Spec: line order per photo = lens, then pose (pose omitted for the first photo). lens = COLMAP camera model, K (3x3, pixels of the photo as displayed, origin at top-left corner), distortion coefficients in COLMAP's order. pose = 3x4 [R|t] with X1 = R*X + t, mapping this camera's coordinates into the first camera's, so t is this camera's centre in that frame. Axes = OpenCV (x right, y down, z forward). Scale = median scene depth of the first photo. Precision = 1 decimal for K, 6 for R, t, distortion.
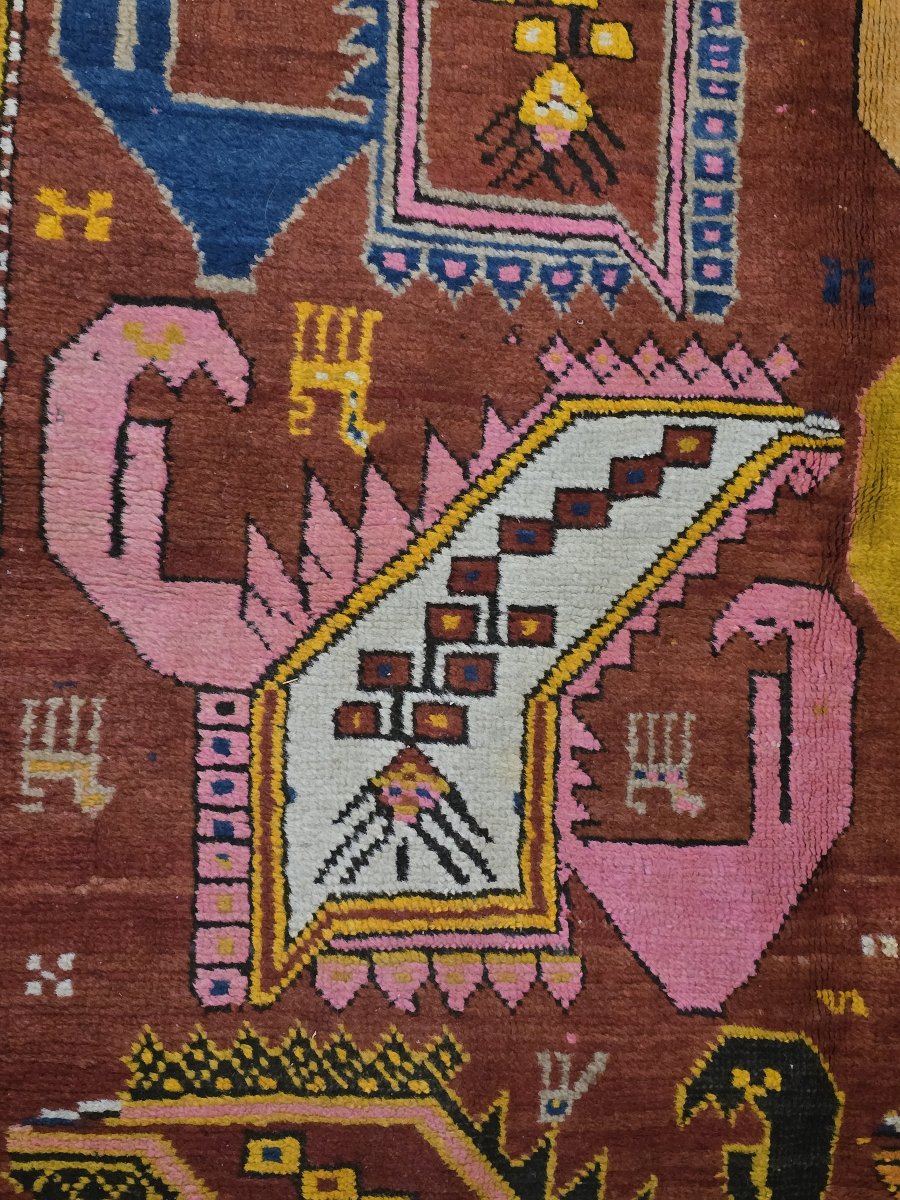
lens RADIAL K [[1940.3, 0, 450.0], [0, 1940.3, 600.0], [0, 0, 1]] dist [0.180146, -0.623843]
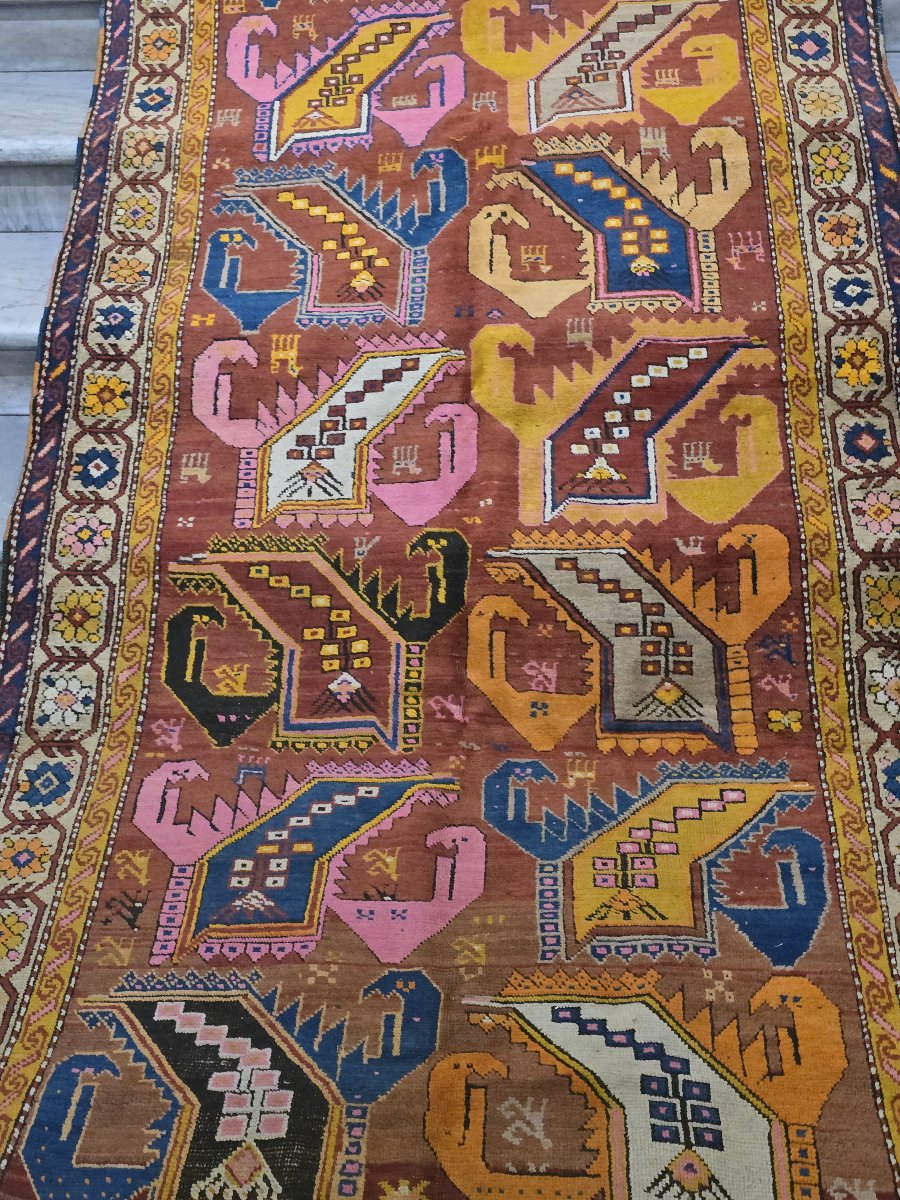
lens RADIAL K [[1940.3, 0, 450.0], [0, 1940.3, 600.0], [0, 0, 1]] dist [0.180146, -0.623843]
pose [[0.957855, -0.174239, -0.228374, 0.784641], [0.023124, 0.839219, -0.543301, 1.797271], [0.286320, 0.515123, 0.807879, -1.132392]]
